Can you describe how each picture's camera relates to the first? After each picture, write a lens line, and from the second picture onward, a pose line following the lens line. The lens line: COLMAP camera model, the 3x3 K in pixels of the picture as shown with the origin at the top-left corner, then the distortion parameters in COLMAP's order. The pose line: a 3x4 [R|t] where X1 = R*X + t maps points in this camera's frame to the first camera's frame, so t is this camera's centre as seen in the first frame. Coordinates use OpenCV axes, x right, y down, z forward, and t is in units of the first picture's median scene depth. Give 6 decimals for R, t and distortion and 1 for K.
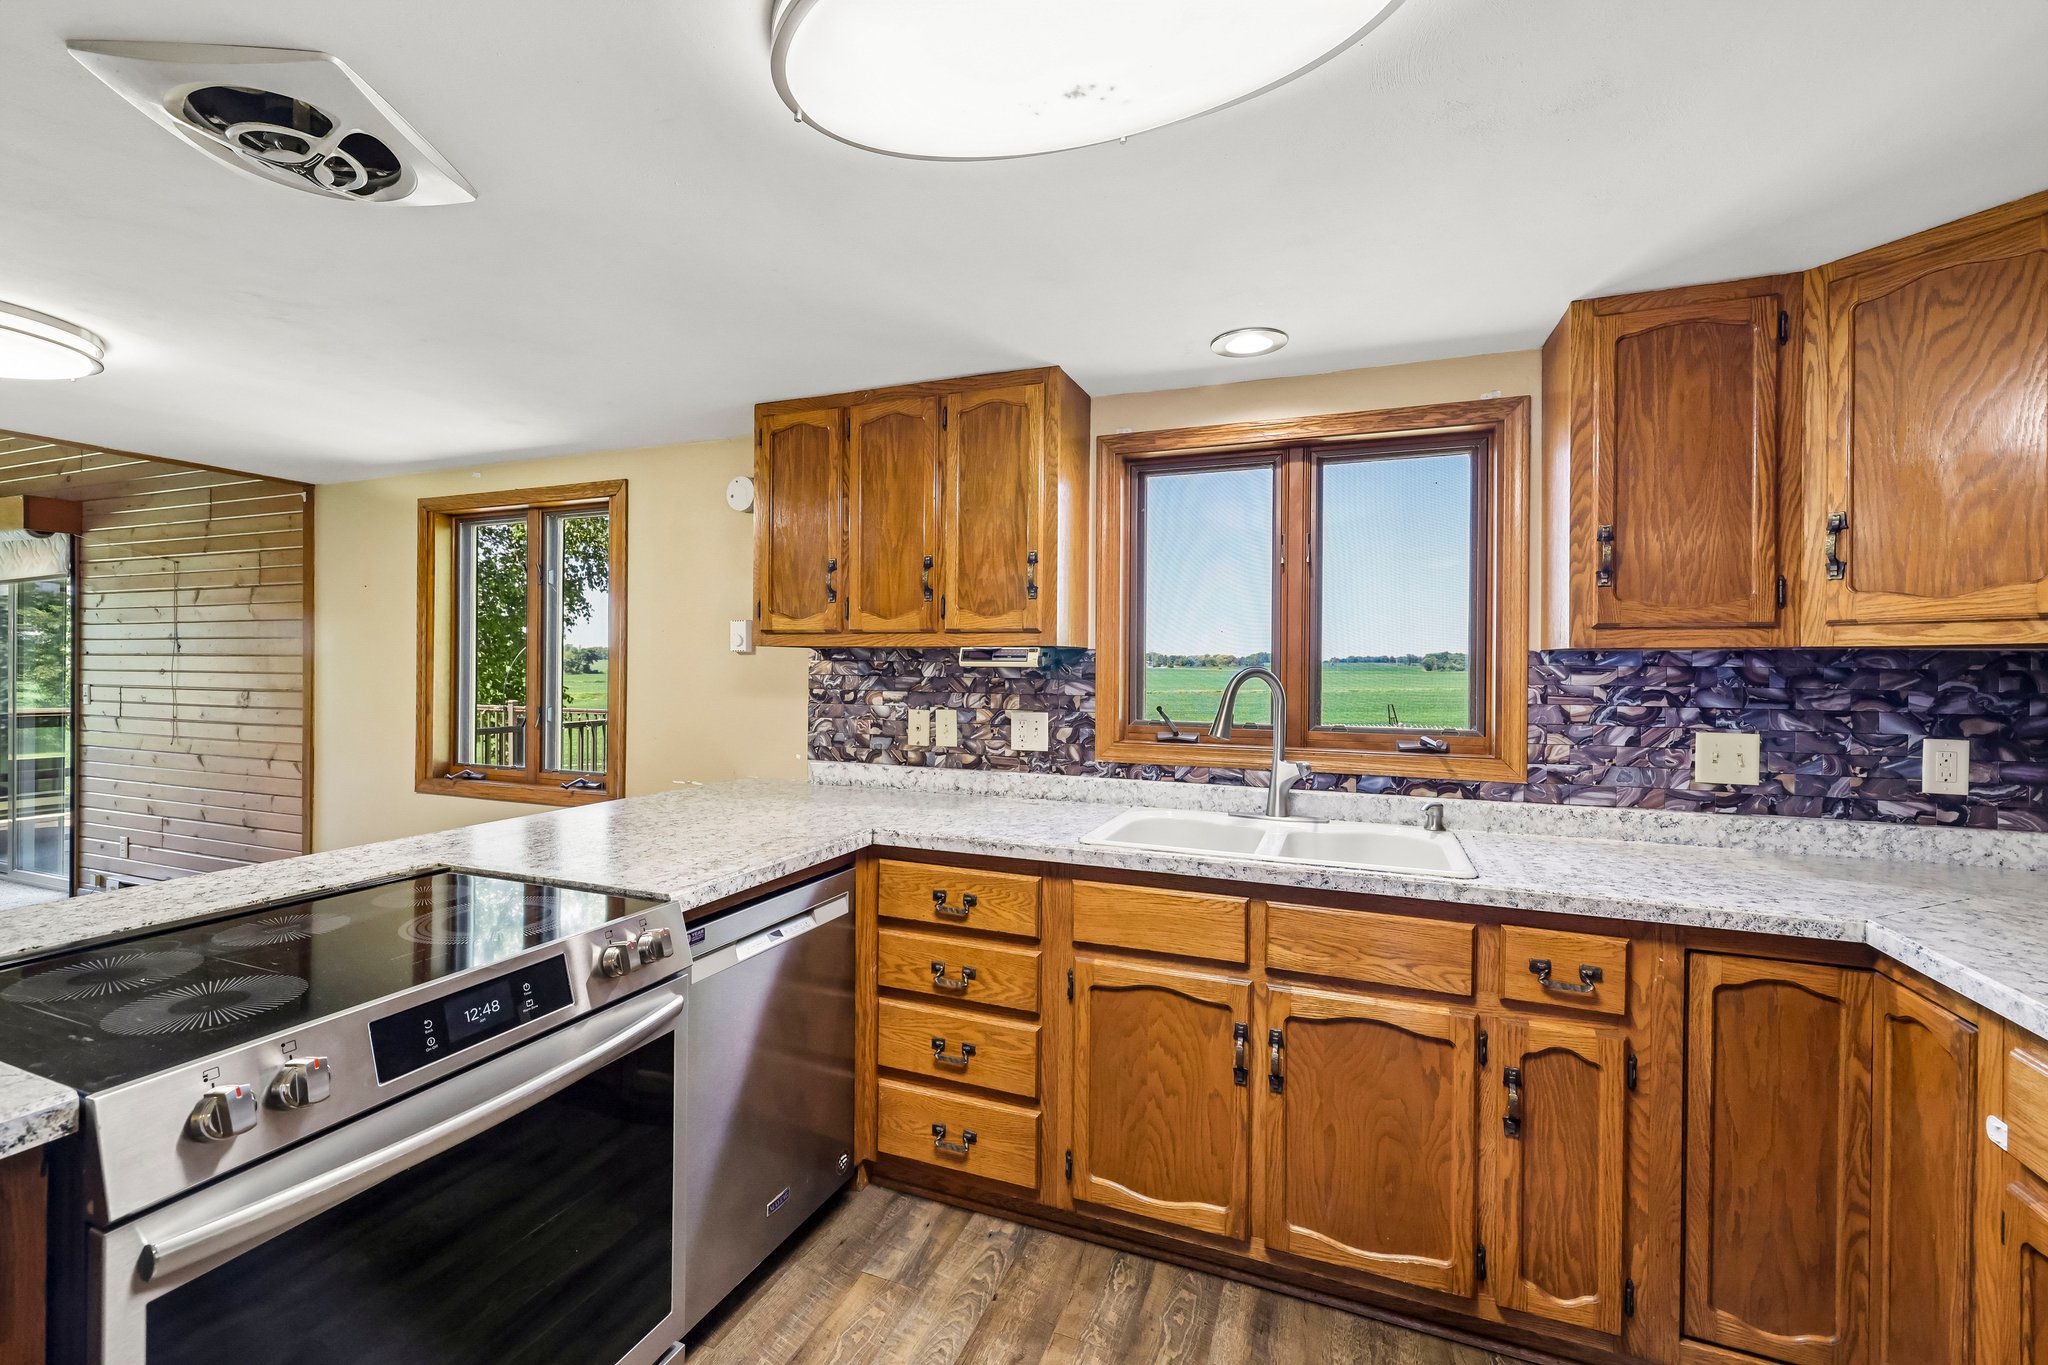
lens RADIAL K [[865.8, 0, 1014.1], [0, 865.8, 669.2], [0, 0, 1]] dist [0.000619, 0.000573]
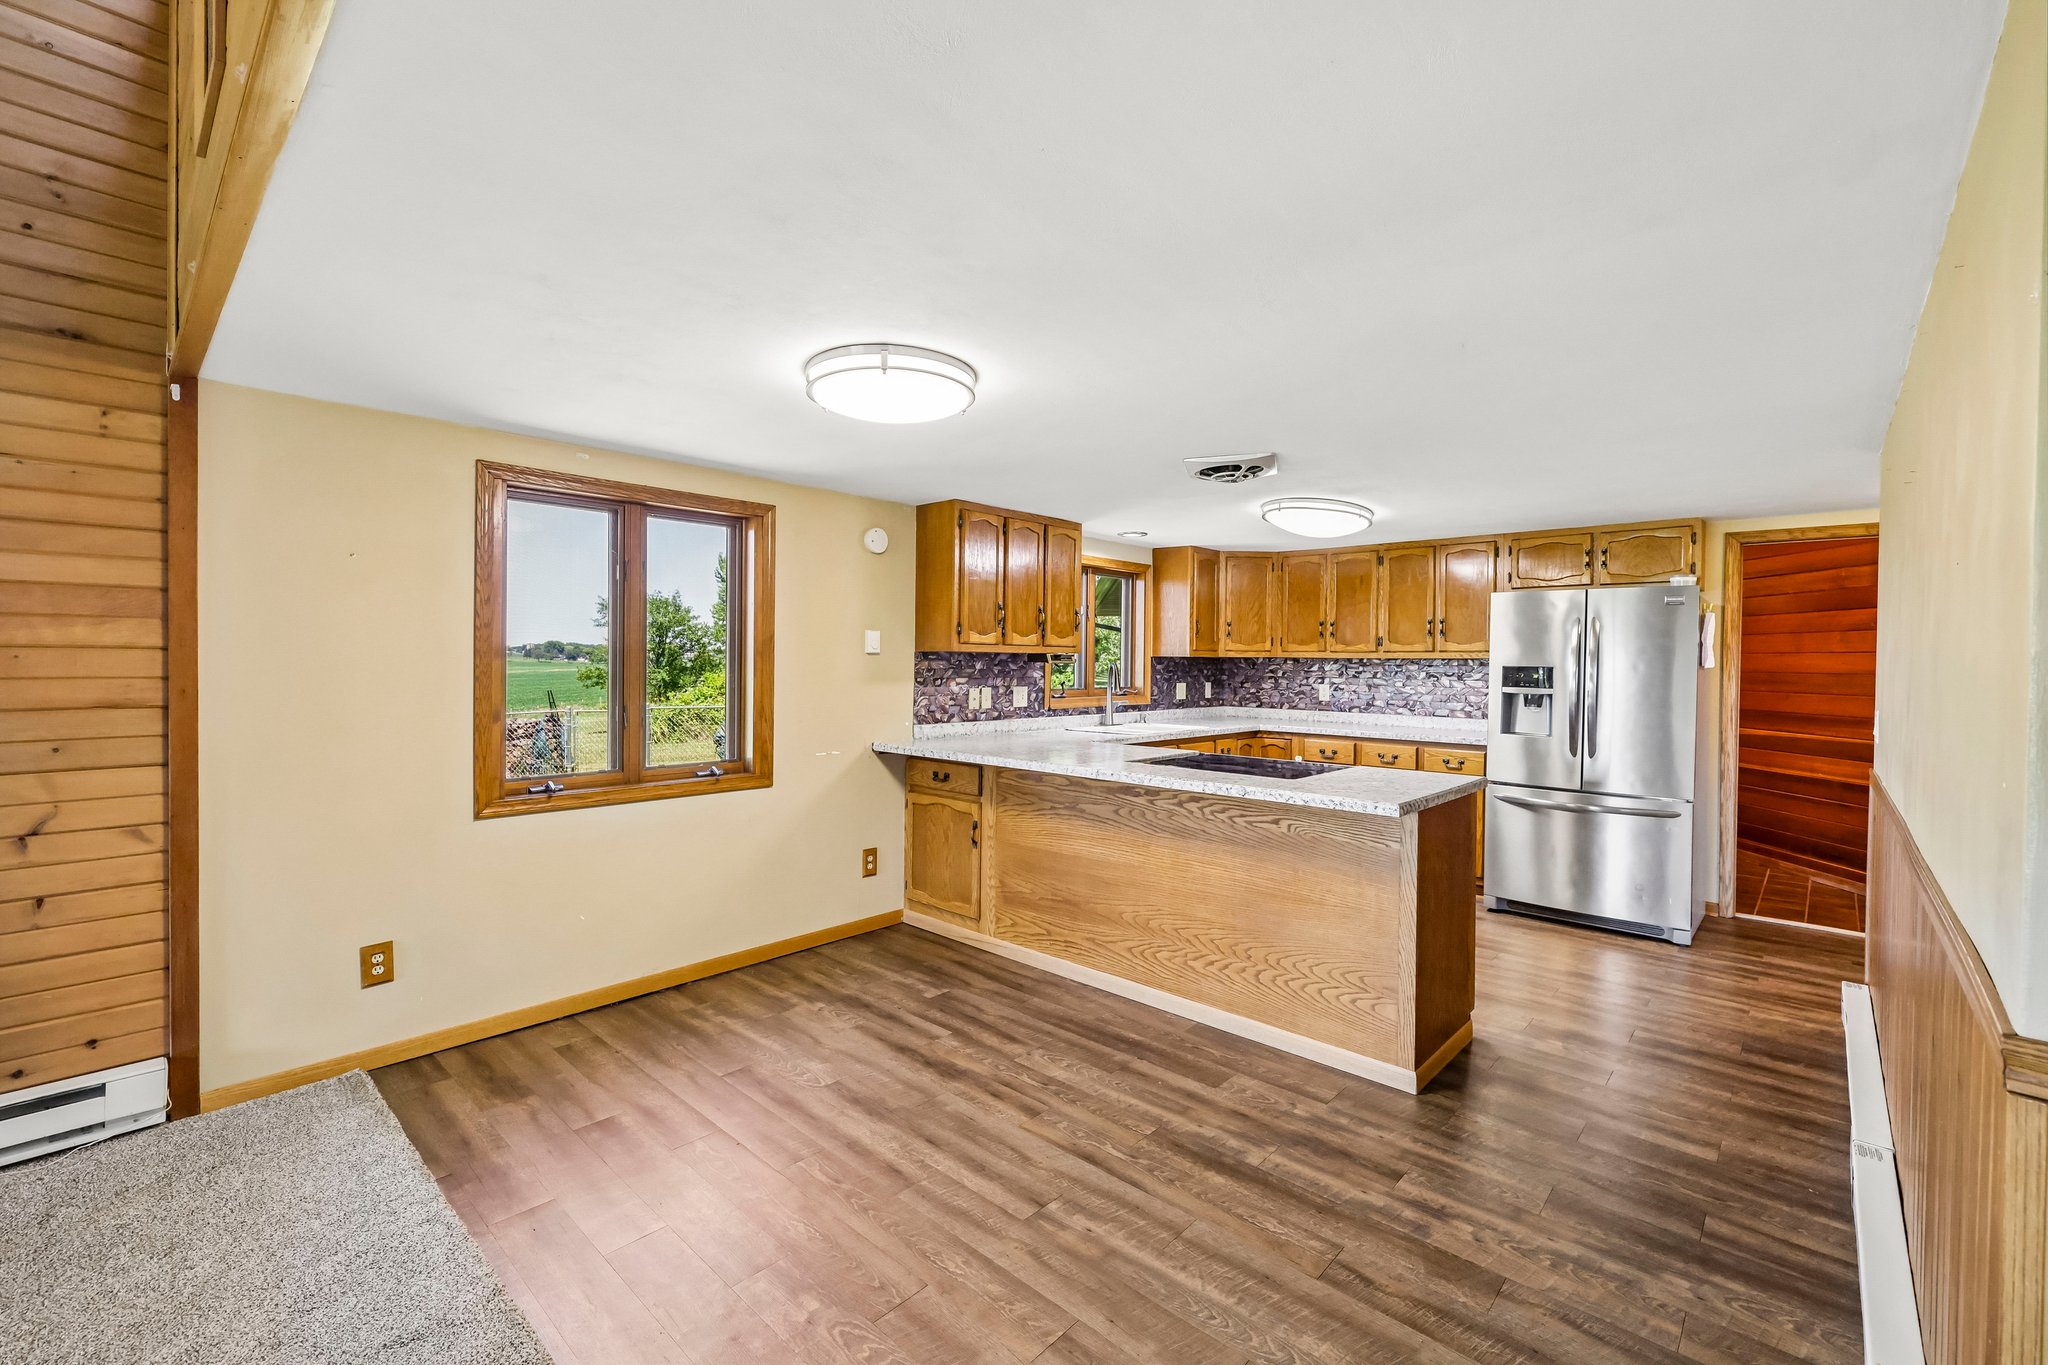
lens RADIAL K [[860.9, 0, 1013.9], [0, 860.9, 664.5], [0, 0, 1]] dist [0.000914, 0.000211]
pose [[0.363677, -0.008907, 0.931483, -2.157815], [-0.002237, 0.999943, 0.010435, -0.023319], [-0.931523, -0.005879, 0.363636, 0.400793]]
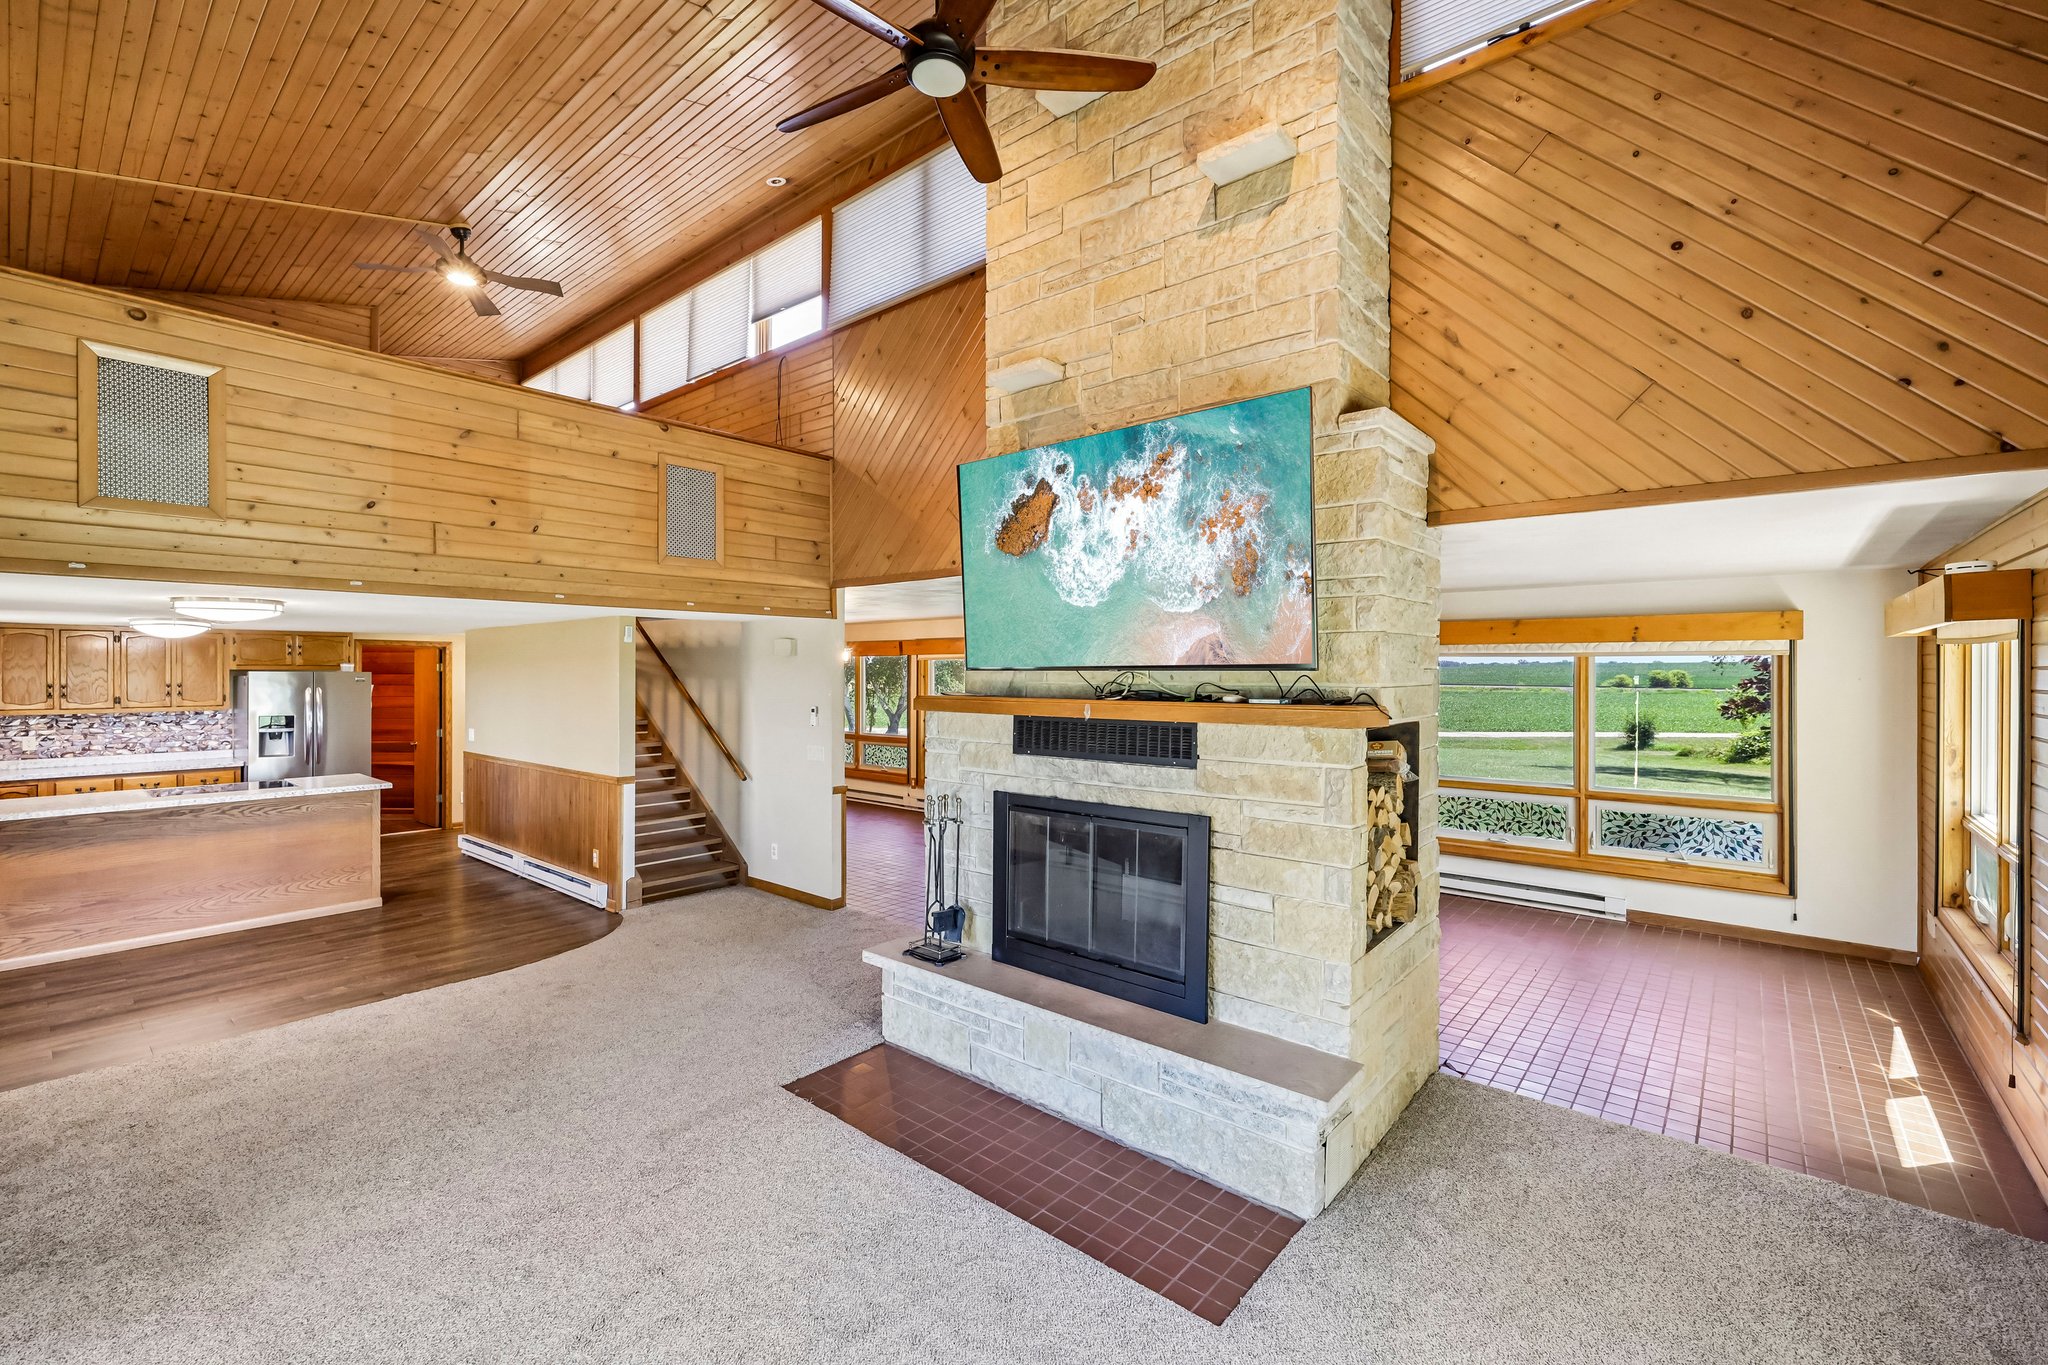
lens RADIAL K [[860.9, 0, 1013.9], [0, 860.9, 664.5], [0, 0, 1]] dist [0.000914, 0.000211]
pose [[-0.947063, -0.006392, 0.320985, -3.800187], [-0.006769, 0.999977, -0.000058, -0.234845], [-0.320977, -0.002228, -0.947084, 2.423336]]
